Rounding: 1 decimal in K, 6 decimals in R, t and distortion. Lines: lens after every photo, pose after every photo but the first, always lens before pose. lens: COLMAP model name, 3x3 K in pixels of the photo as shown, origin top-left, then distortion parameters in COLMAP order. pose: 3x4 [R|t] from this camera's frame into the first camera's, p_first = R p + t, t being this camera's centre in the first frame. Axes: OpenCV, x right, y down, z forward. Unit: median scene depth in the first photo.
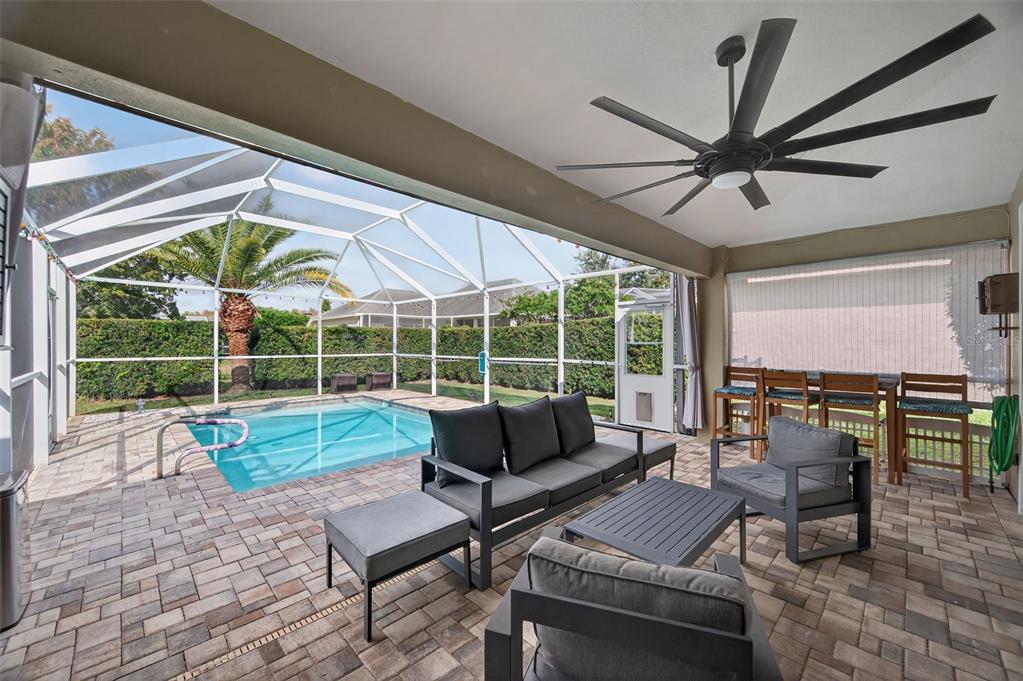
lens RADIAL K [[399.5, 0, 517.6], [0, 399.5, 341.9], [0, 0, 1]] dist [0.002315, -0.000378]
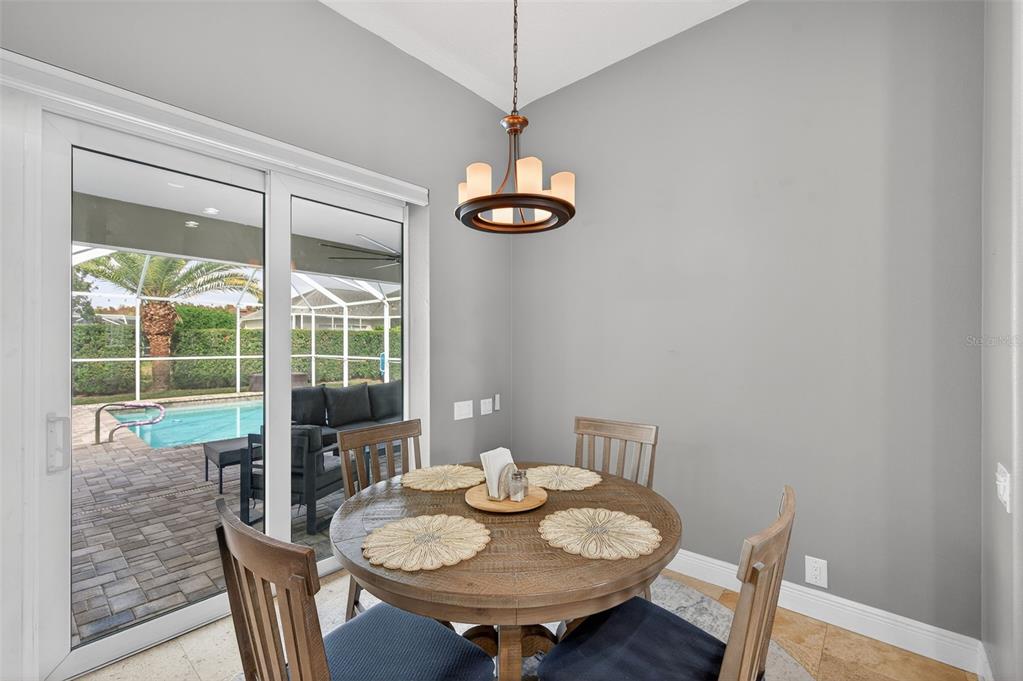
lens RADIAL K [[405.5, 0, 487.8], [0, 405.5, 342.9], [0, 0, 1]] dist [0.005471, 0.000001]
pose [[0.997753, -0.000579, 0.066997, 0.241524], [0.000510, 0.999999, 0.001045, -0.010209], [-0.066998, -0.001009, 0.997753, -0.332690]]
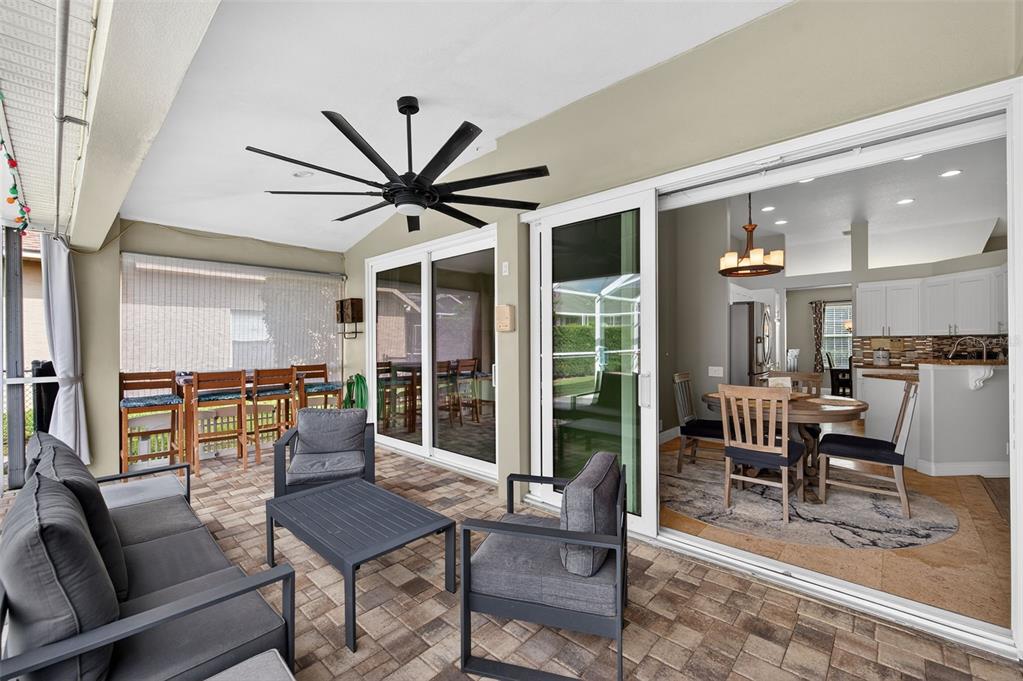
lens RADIAL K [[405.5, 0, 514.1], [0, 405.5, 344.9], [0, 0, 1]] dist [0.005471, 0.000001]
pose [[-0.044851, -0.007059, 0.998969, -0.219181], [-0.000077, 0.999975, 0.007063, 0.001717], [-0.998994, 0.000240, -0.044850, 0.221850]]
